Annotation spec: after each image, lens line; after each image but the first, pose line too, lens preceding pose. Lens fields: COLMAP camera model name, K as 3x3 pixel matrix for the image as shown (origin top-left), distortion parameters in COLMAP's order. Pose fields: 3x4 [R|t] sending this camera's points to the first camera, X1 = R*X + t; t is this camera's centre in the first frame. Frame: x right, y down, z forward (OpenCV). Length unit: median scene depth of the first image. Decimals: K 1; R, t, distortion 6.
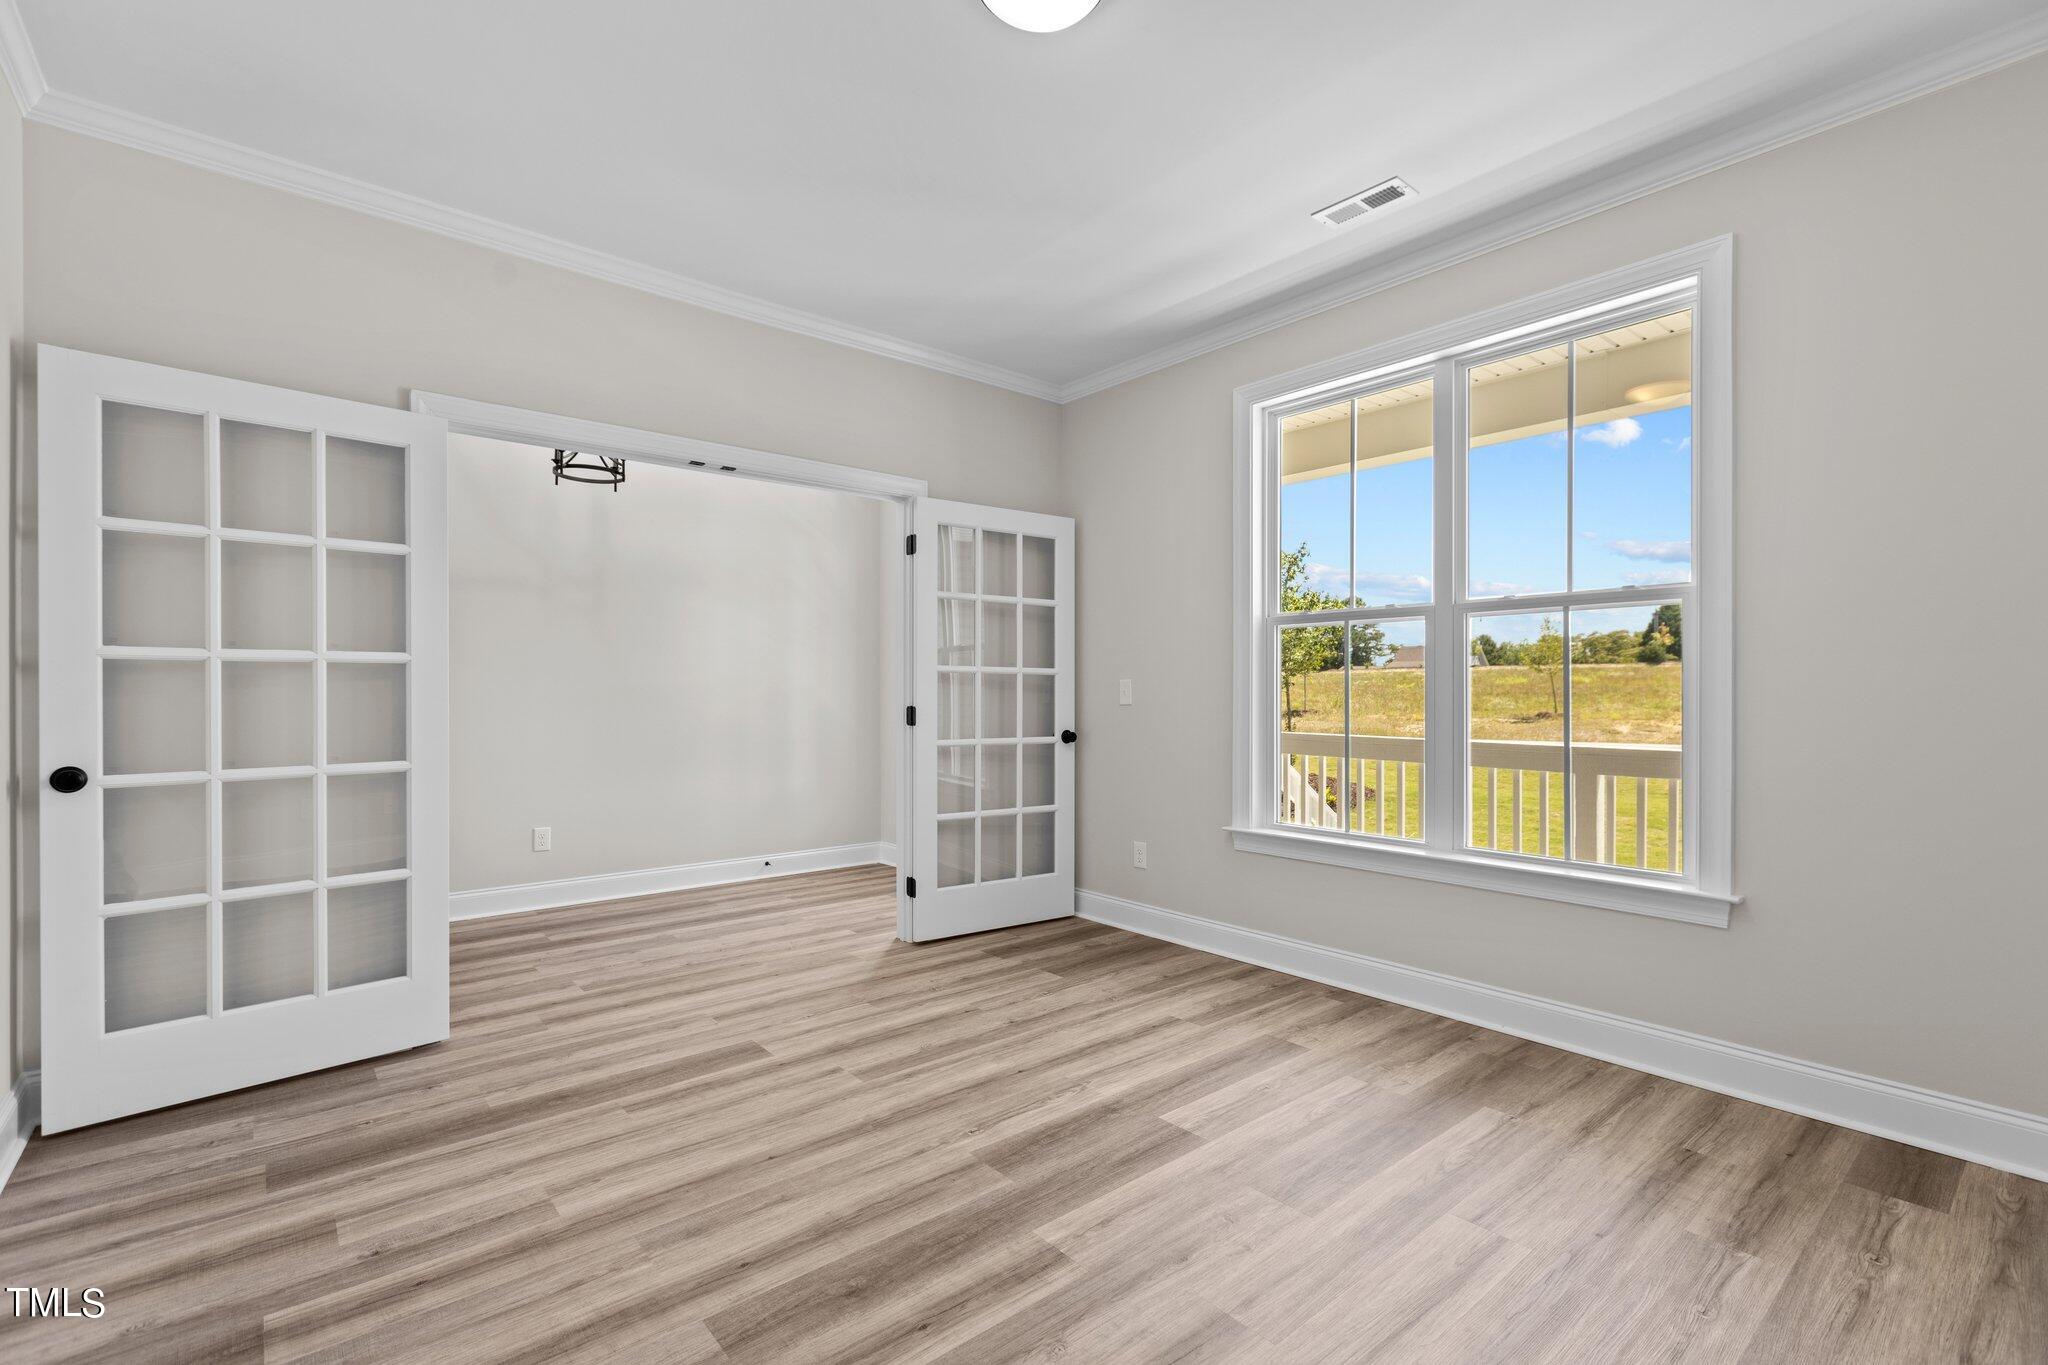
lens RADIAL K [[918.9, 0, 1018.5], [0, 918.9, 696.8], [0, 0, 1]] dist [0.002389, -0.001108]
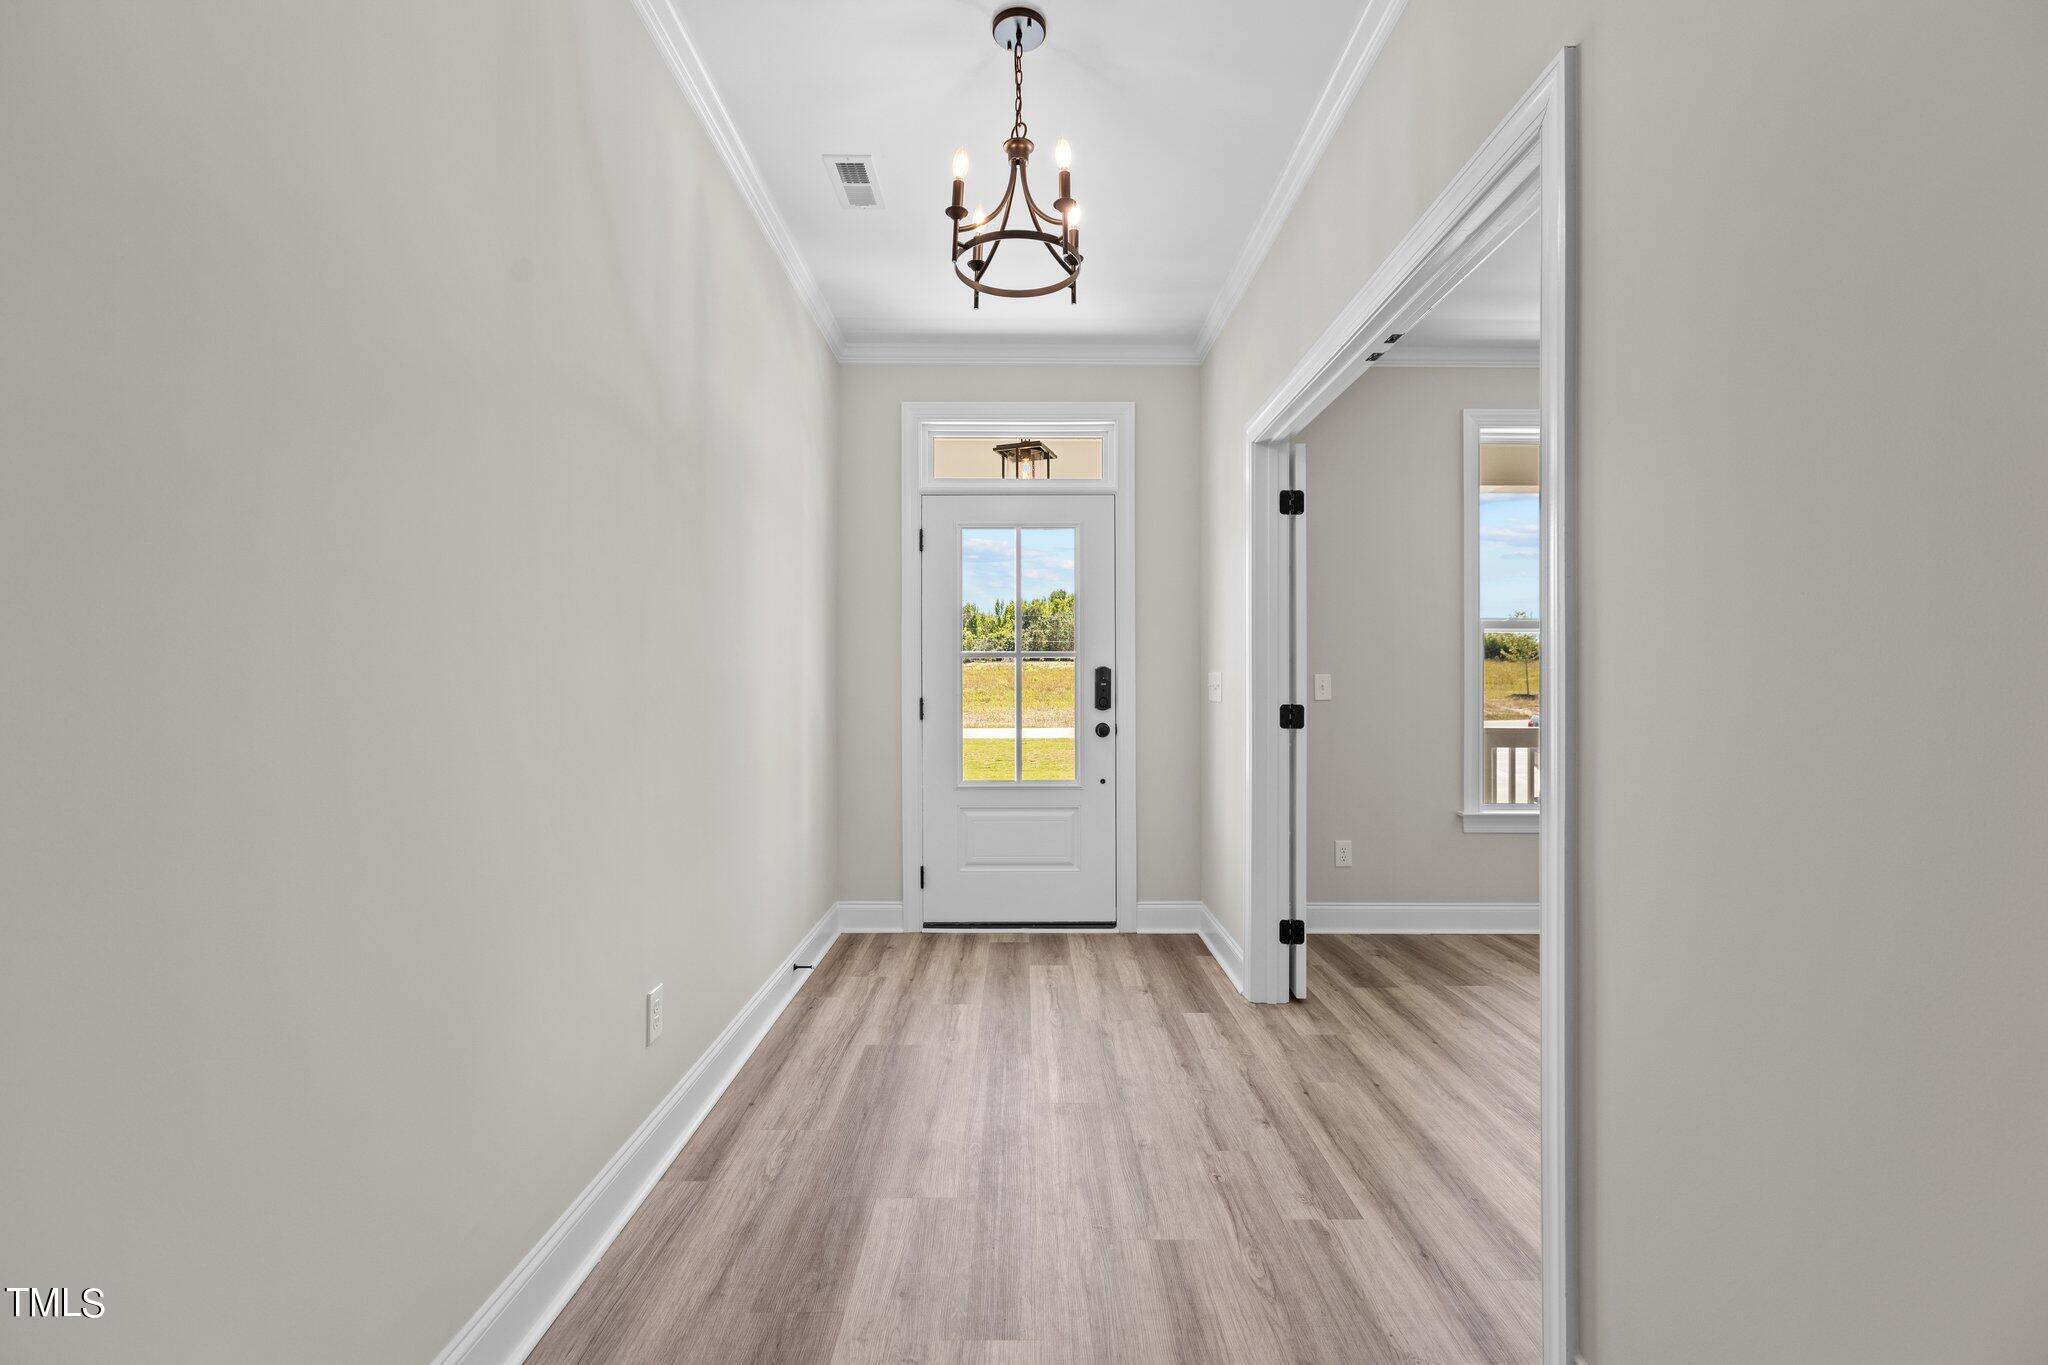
lens RADIAL K [[918.9, 0, 1026.4], [0, 918.9, 683.7], [0, 0, 1]] dist [0.002389, -0.001108]
pose [[0.624386, 0.010224, 0.781049, -0.926865], [-0.000909, 0.999923, -0.012362, 0.006541], [-0.781116, 0.007009, 0.624347, 0.728893]]
